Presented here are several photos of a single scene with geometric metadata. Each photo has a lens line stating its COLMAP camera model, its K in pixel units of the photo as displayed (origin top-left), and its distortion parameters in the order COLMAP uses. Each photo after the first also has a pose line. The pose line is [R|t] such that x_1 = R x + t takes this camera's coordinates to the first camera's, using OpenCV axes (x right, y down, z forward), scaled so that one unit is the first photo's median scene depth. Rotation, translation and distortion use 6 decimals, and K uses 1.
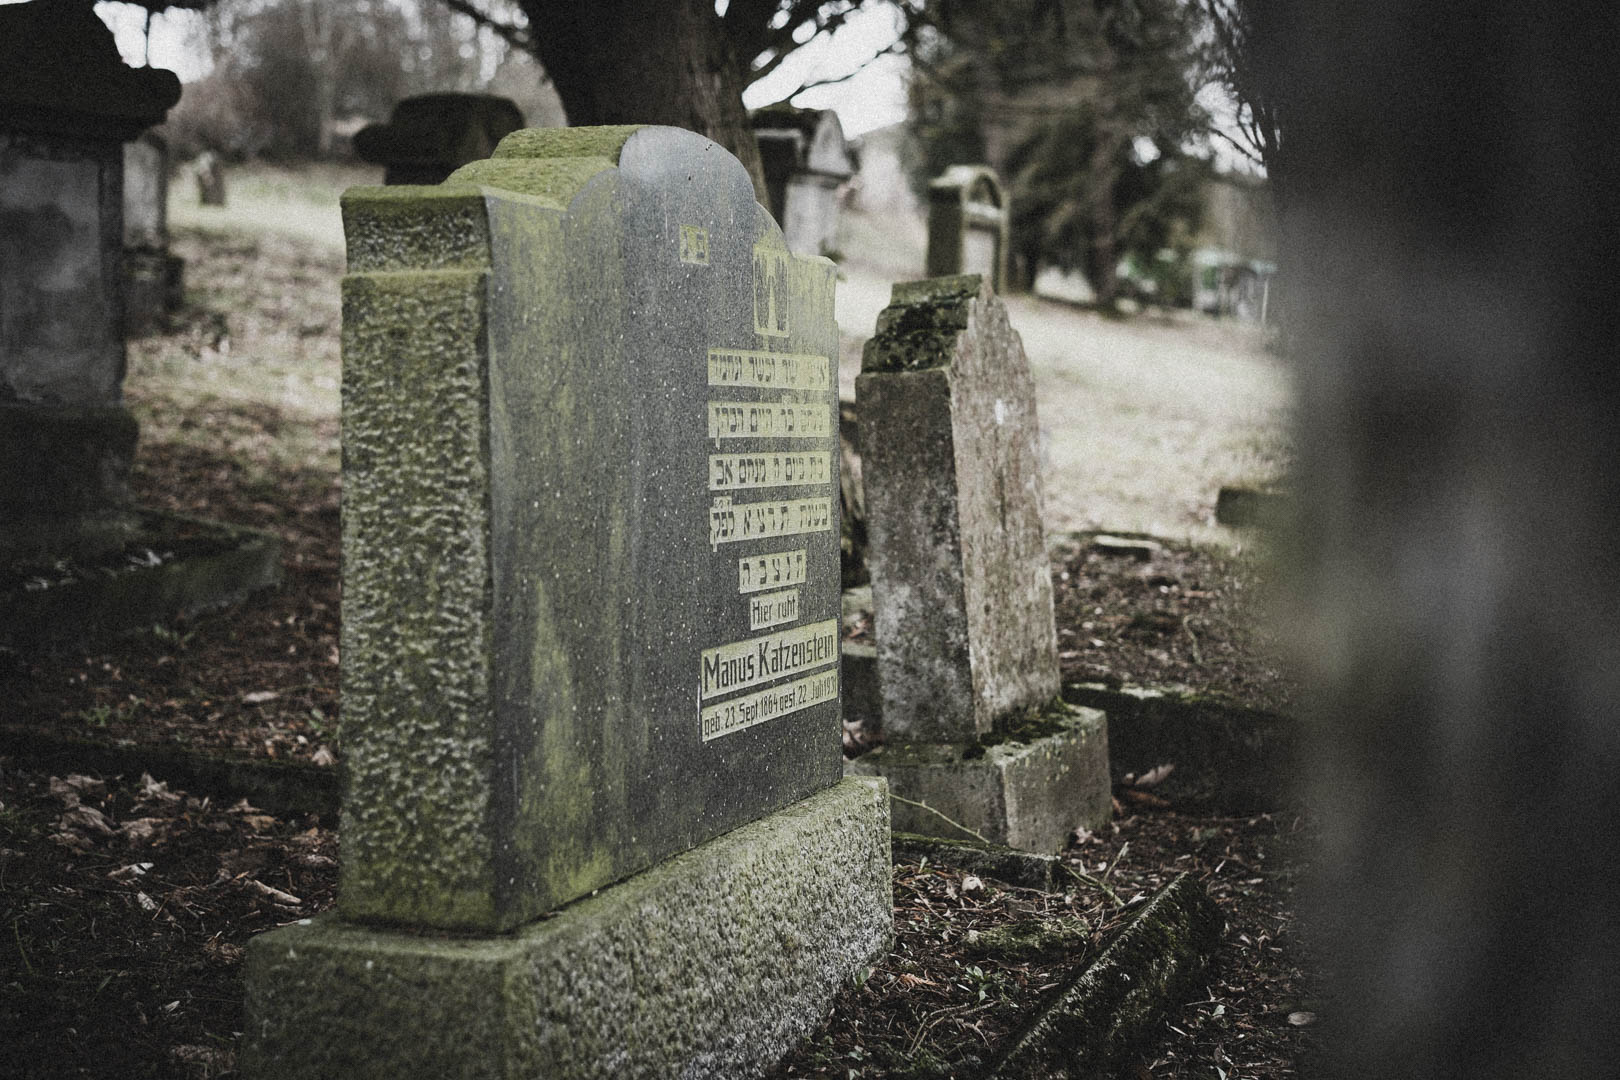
lens RADIAL K [[2423.6, 0, 816.1], [0, 2423.6, 536.8], [0, 0, 1]] dist [0.001813, 0.000000]
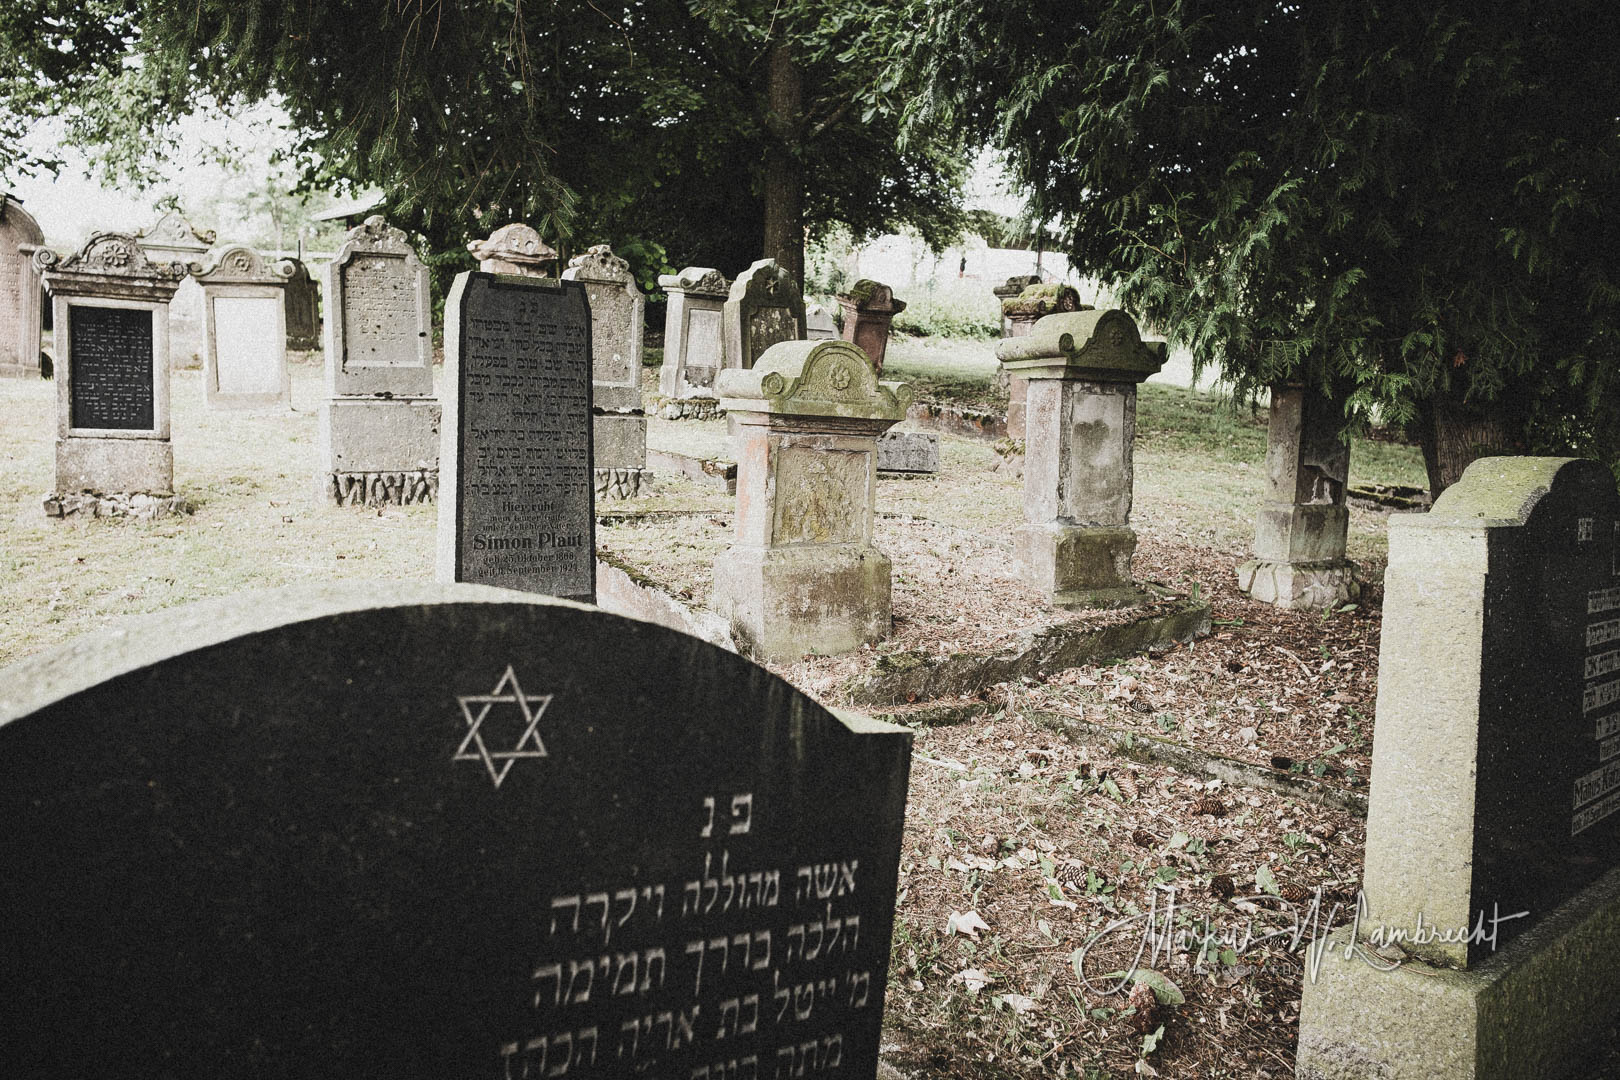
lens RADIAL K [[1308.1, 0, 817.0], [0, 1308.1, 549.2], [0, 0, 1]] dist [-0.035985, 0.033274]
pose [[0.903996, 0.060819, -0.423192, -0.140741], [-0.051113, 0.998105, 0.034257, -0.105586], [0.424474, -0.009338, 0.905392, -0.001179]]
